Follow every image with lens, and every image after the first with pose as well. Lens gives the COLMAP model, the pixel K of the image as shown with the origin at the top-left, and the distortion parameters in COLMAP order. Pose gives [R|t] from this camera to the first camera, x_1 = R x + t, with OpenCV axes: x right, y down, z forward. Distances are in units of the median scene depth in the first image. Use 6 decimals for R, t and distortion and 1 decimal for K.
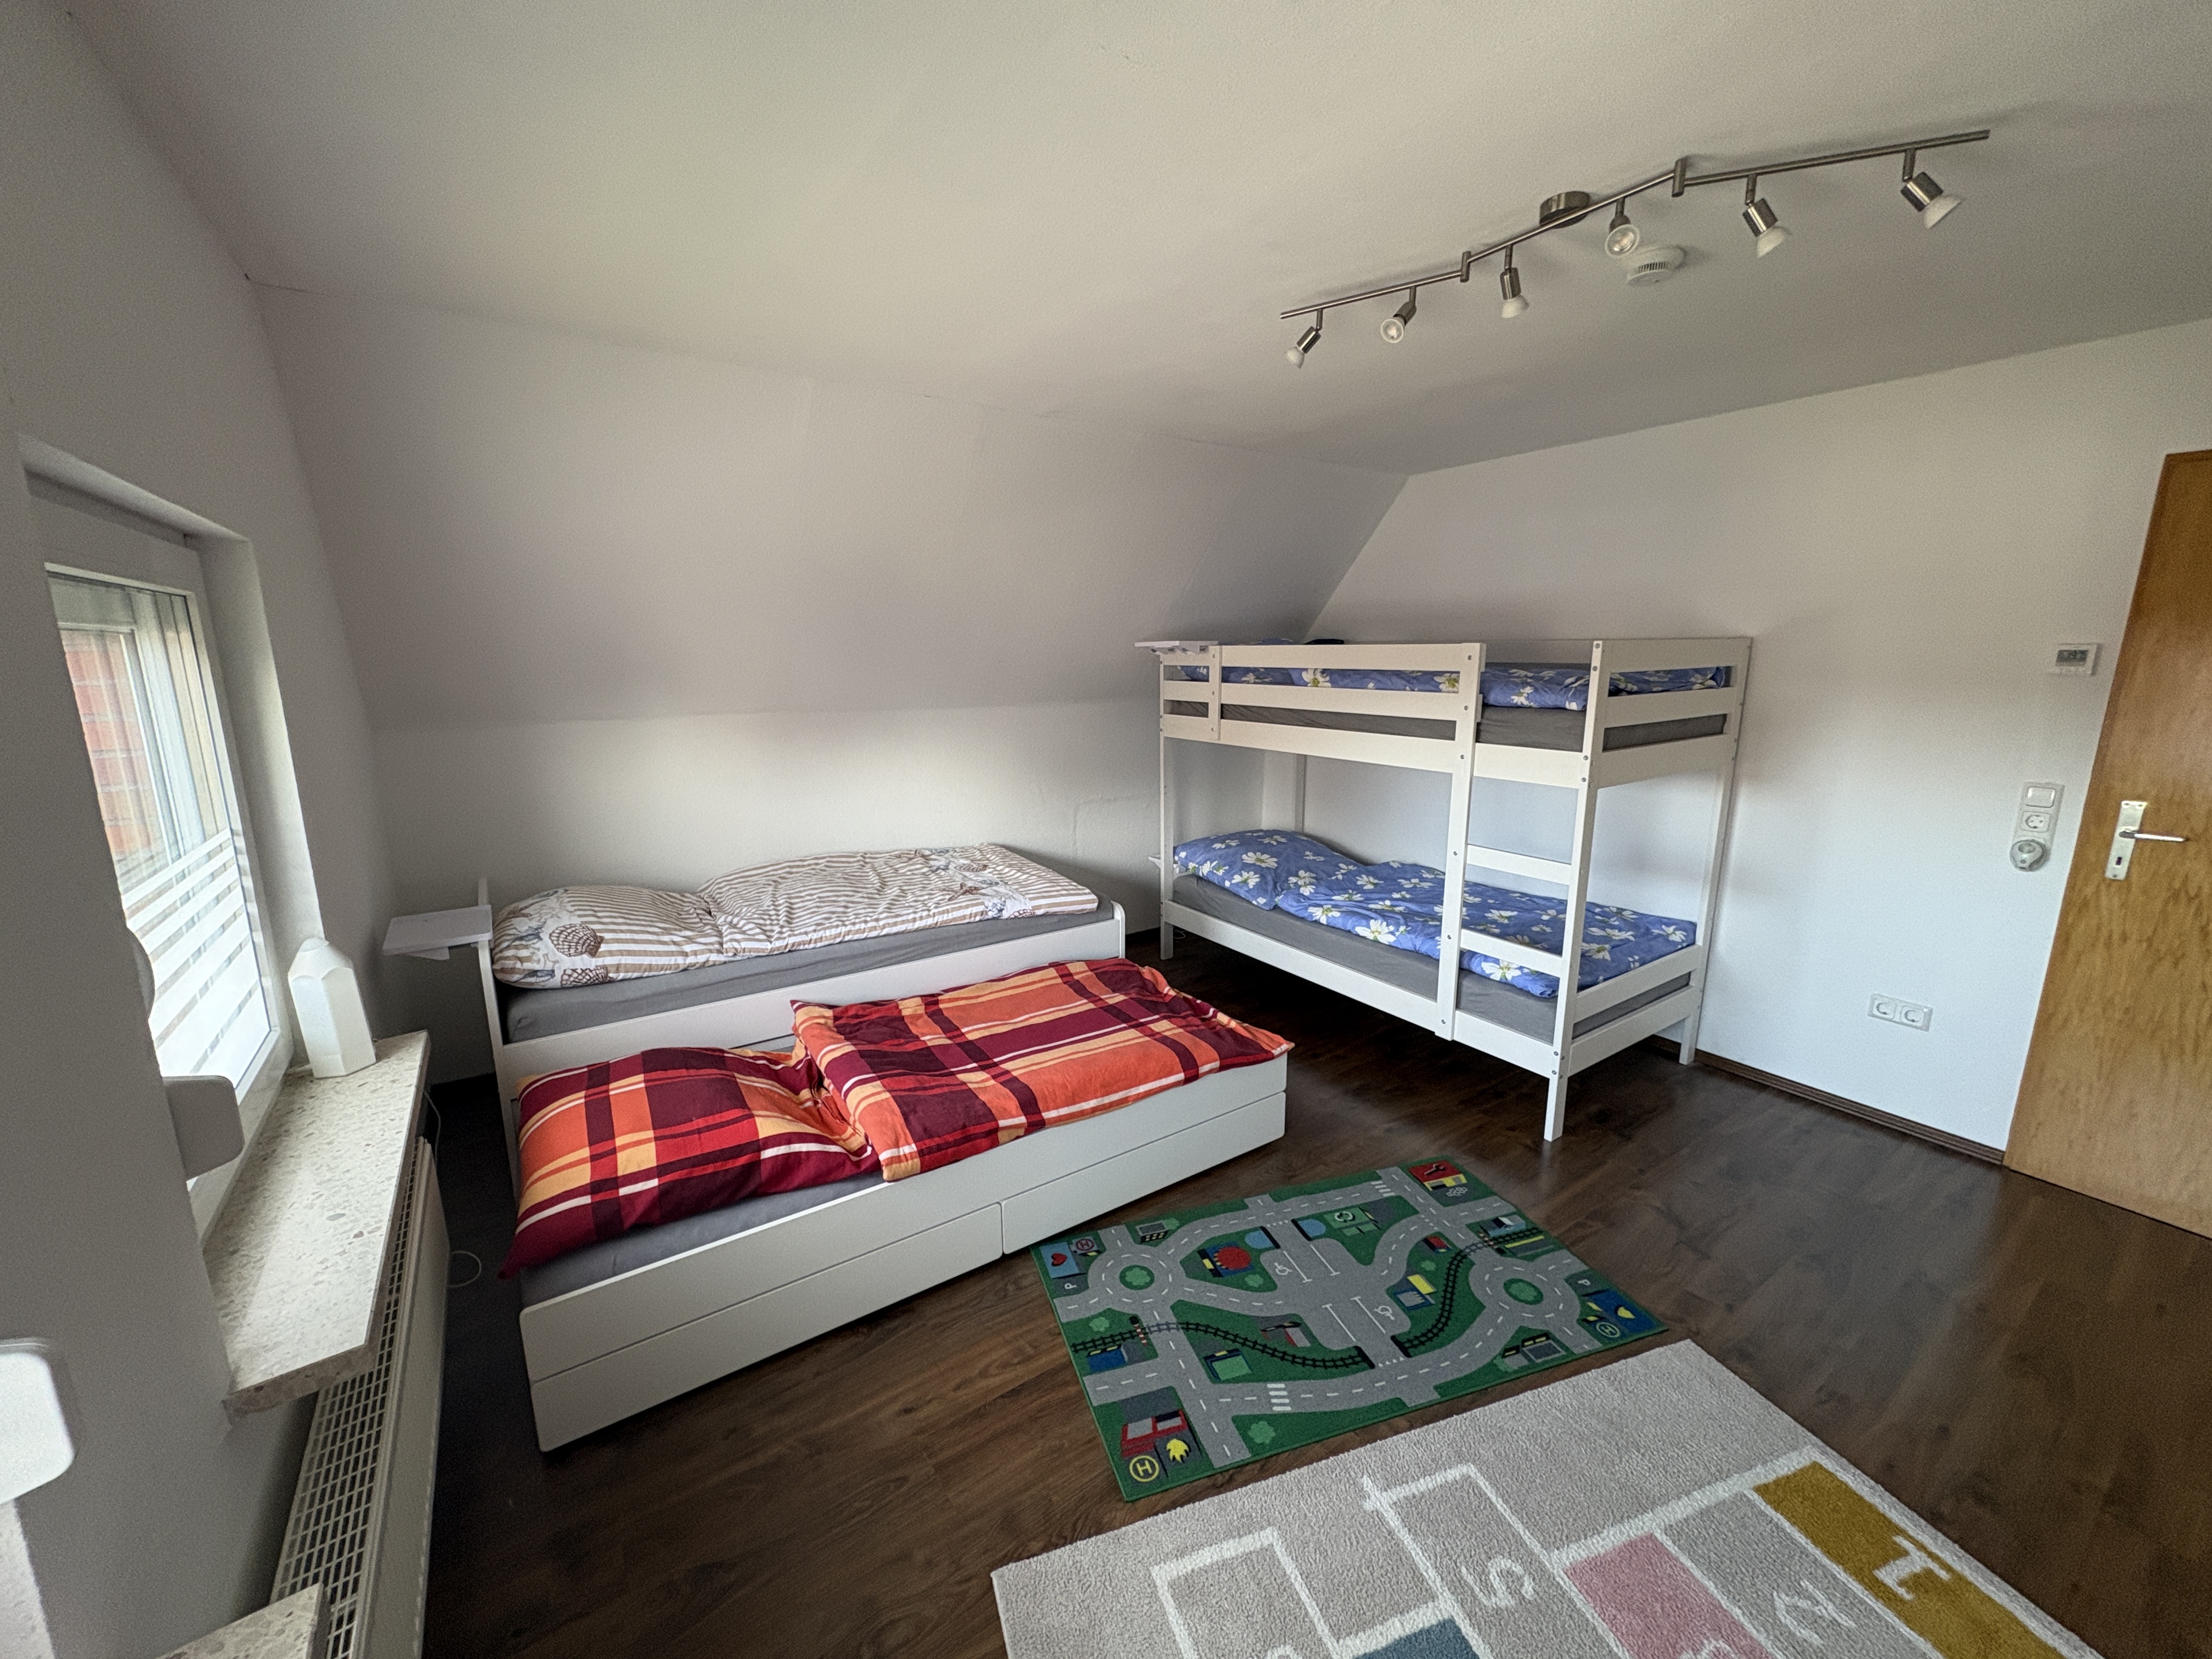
lens RADIAL K [[876.6, 0, 1104.9], [0, 876.6, 828.5], [0, 0, 1]] dist [0.001608, -0.000488]
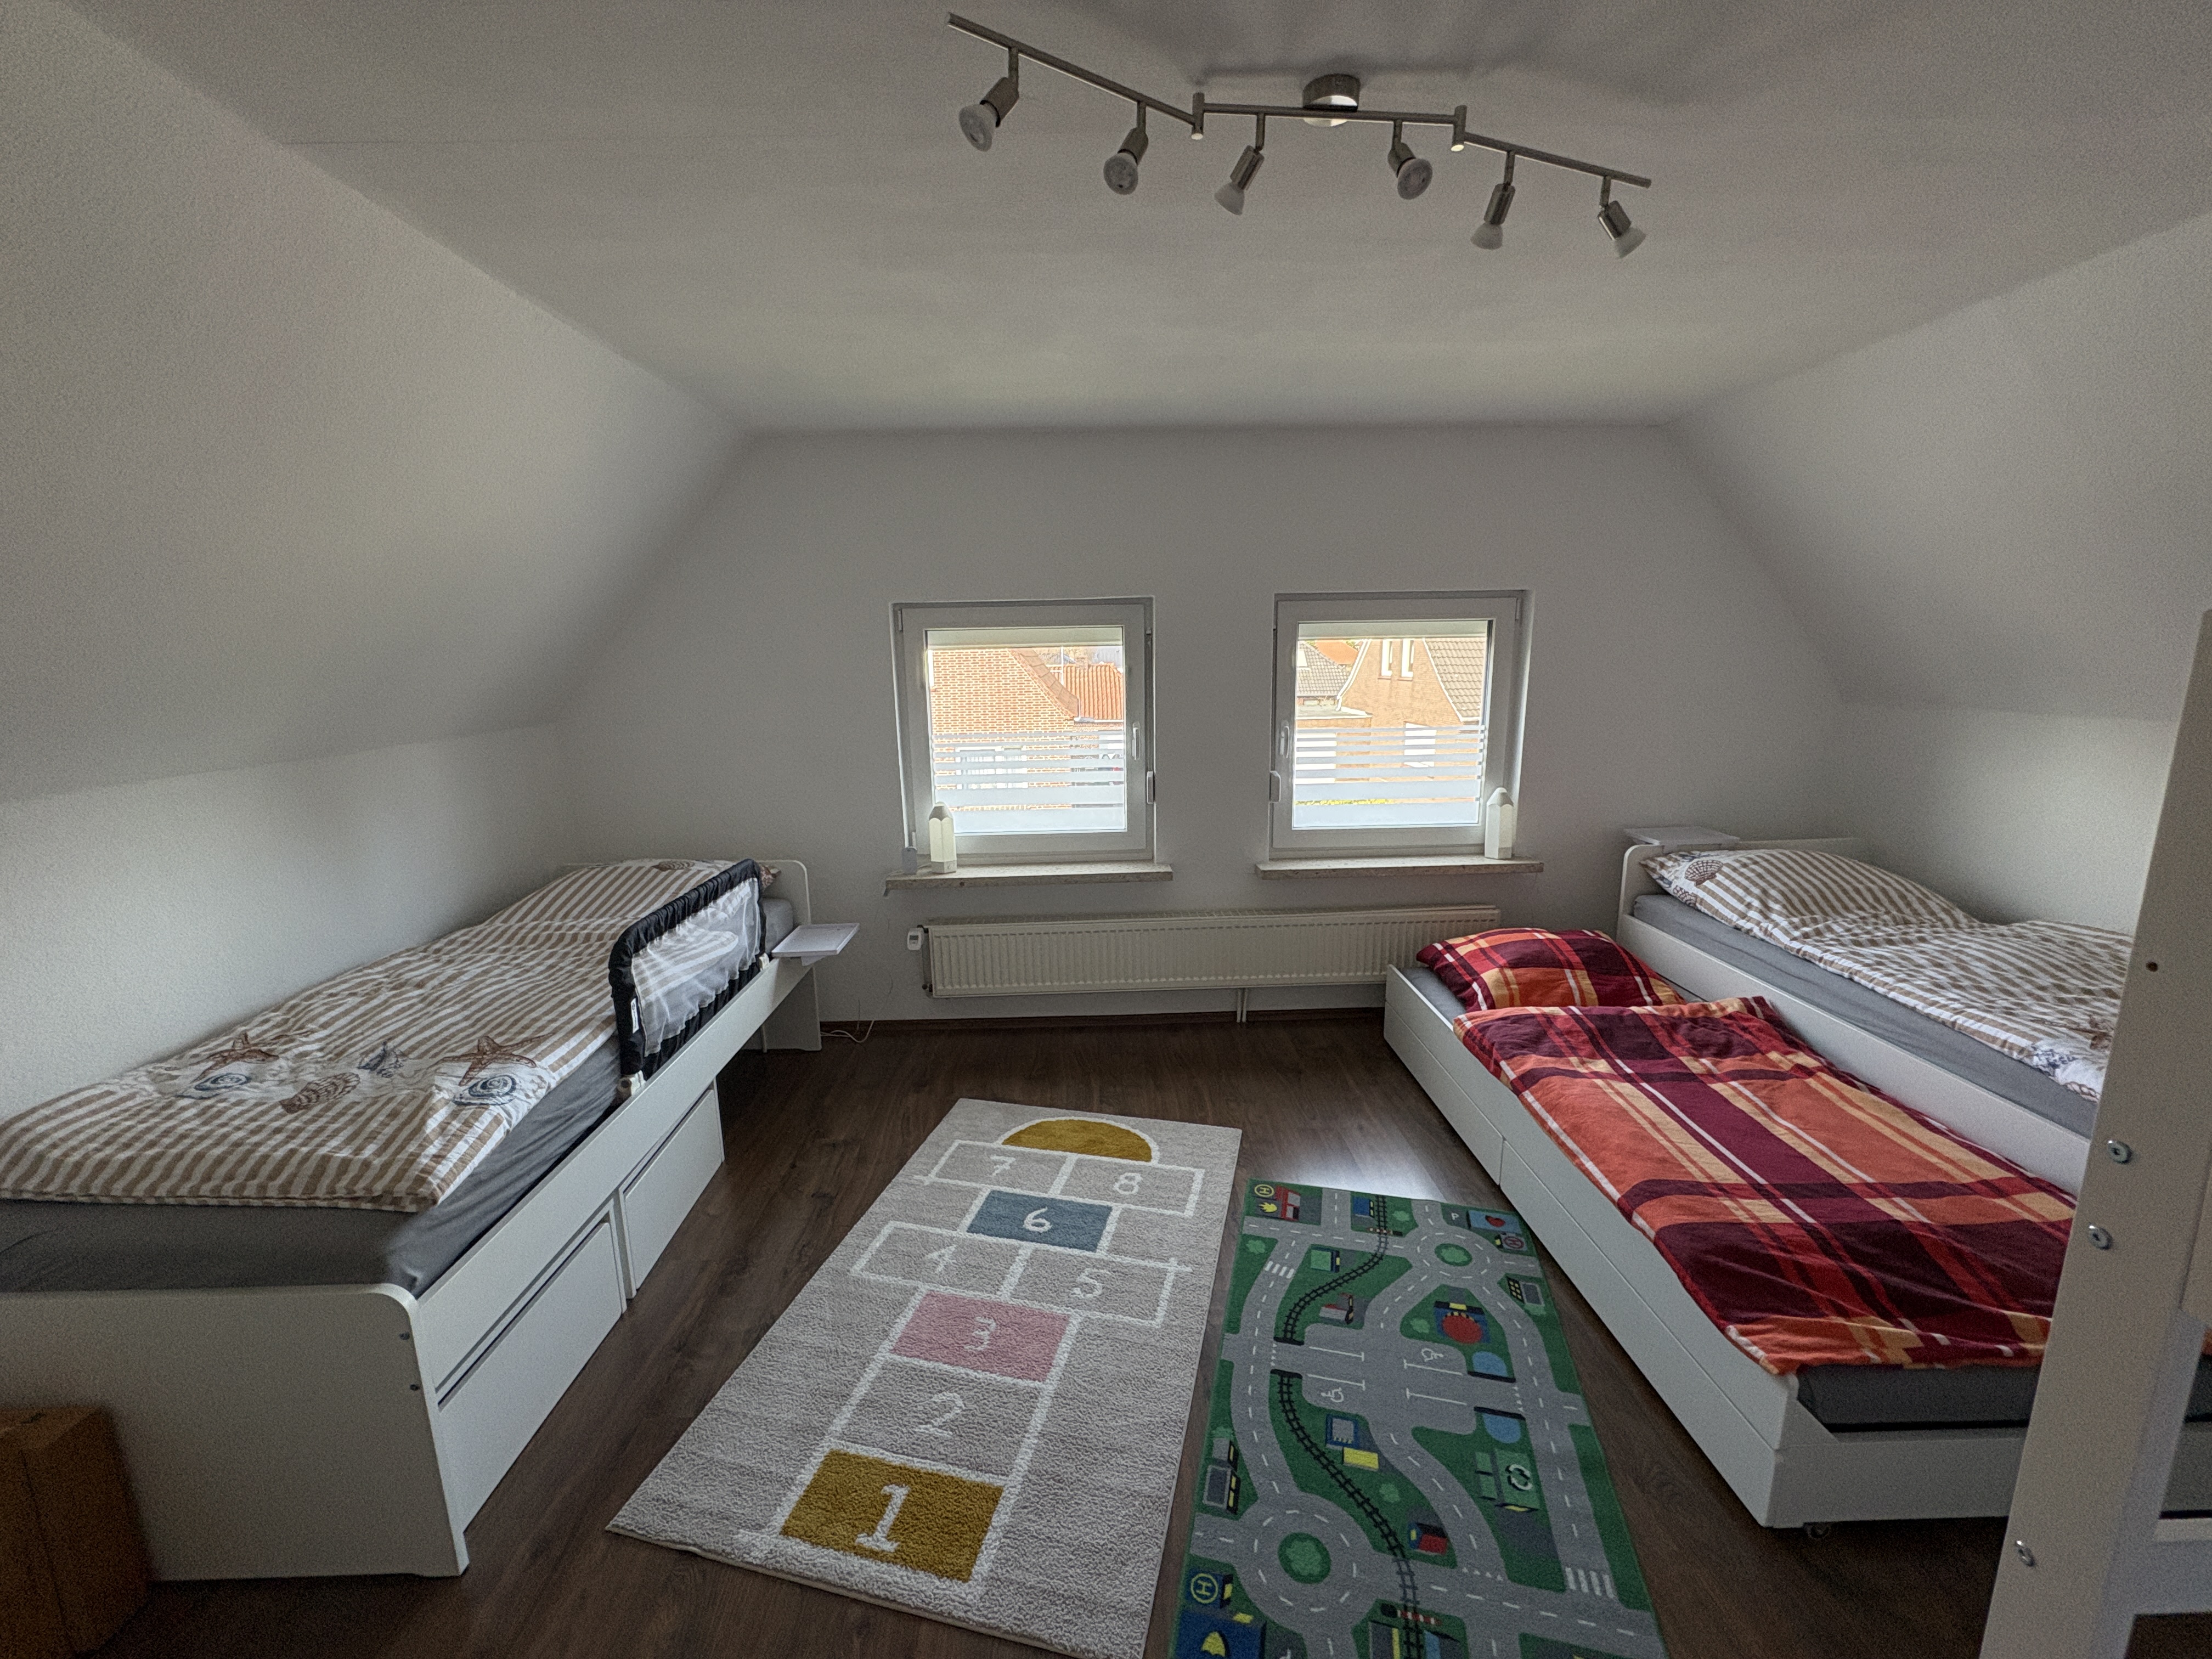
lens RADIAL K [[876.6, 0, 1105.0], [0, 876.6, 829.6], [0, 0, 1]] dist [0.001608, -0.000488]
pose [[-0.541369, 0.180865, -0.821101, 0.908763], [-0.147754, 0.940926, 0.304677, -0.190677], [0.827701, 0.286264, -0.482664, 0.908307]]
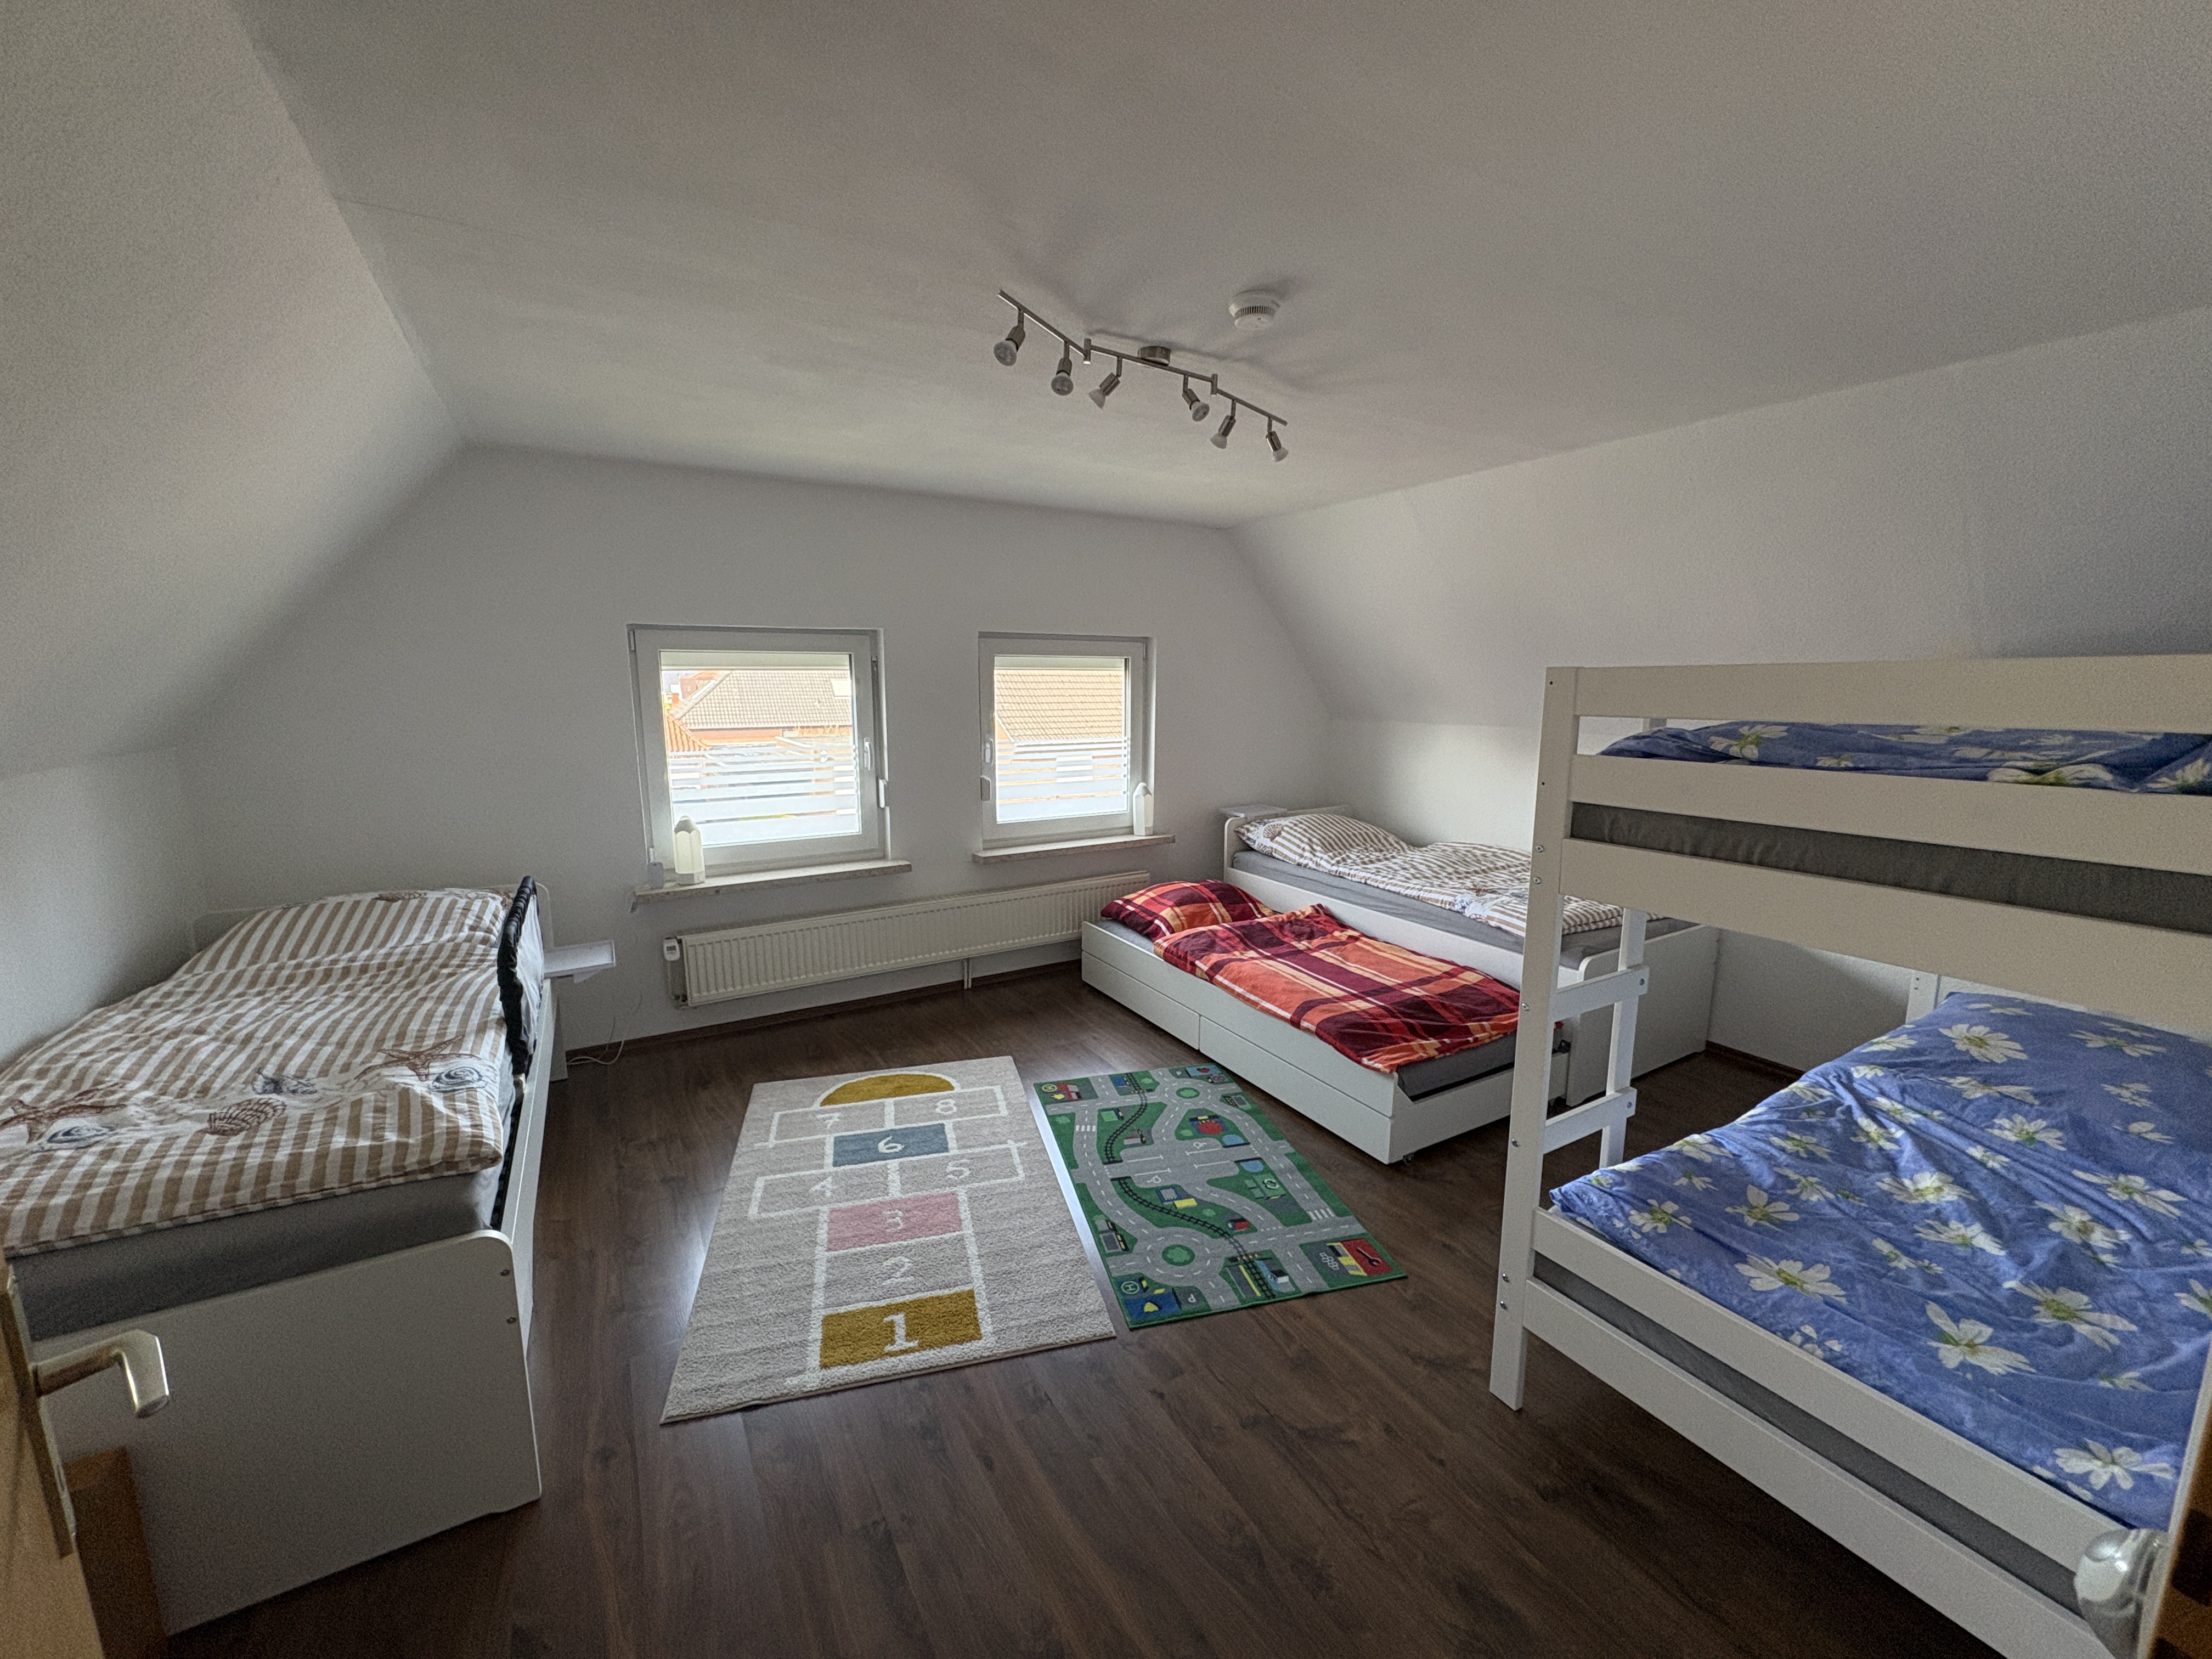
lens RADIAL K [[876.6, 0, 1103.3], [0, 876.6, 829.2], [0, 0, 1]] dist [0.001608, -0.000488]
pose [[-0.065821, 0.173441, -0.982642, 1.289080], [-0.200555, 0.962382, 0.183299, -0.150338], [0.977469, 0.209139, -0.028560, 0.722002]]
